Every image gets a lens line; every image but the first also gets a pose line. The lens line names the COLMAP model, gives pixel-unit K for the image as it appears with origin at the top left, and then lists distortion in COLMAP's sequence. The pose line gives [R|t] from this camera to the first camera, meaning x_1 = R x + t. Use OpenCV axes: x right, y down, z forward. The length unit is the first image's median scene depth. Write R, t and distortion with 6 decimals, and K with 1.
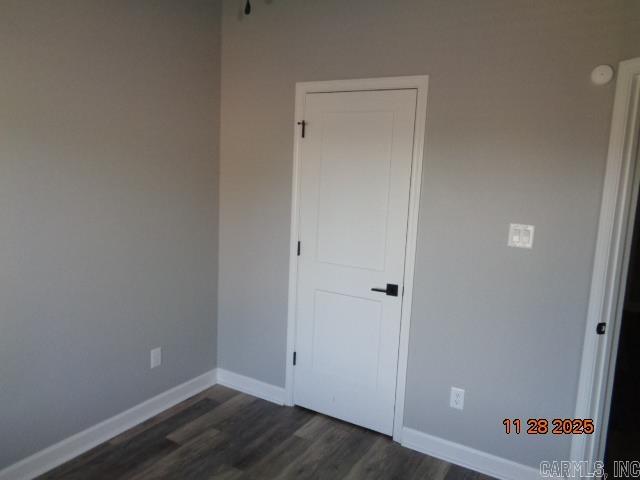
lens RADIAL K [[488.8, 0, 320.0], [0, 488.8, 240.0], [0, 0, 1]] dist [0.005525, 0.001412]
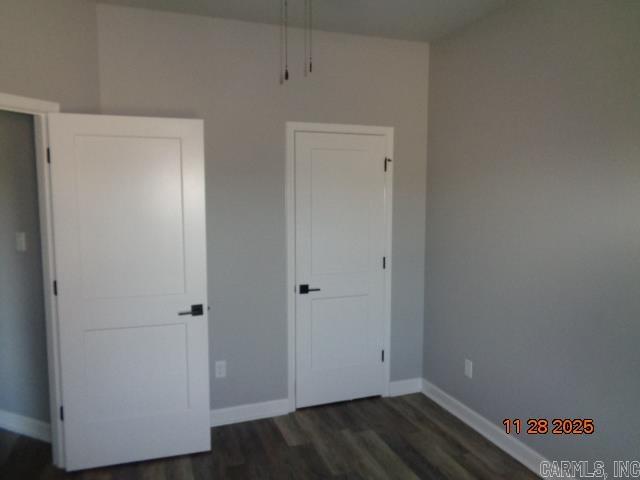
lens RADIAL K [[488.8, 0, 320.0], [0, 488.8, 240.0], [0, 0, 1]] dist [0.005525, 0.001412]
pose [[0.639650, -0.112387, 0.760406, -0.817074], [0.143407, 0.989333, 0.025589, -0.060837], [-0.755170, 0.092680, 0.648944, 0.208041]]
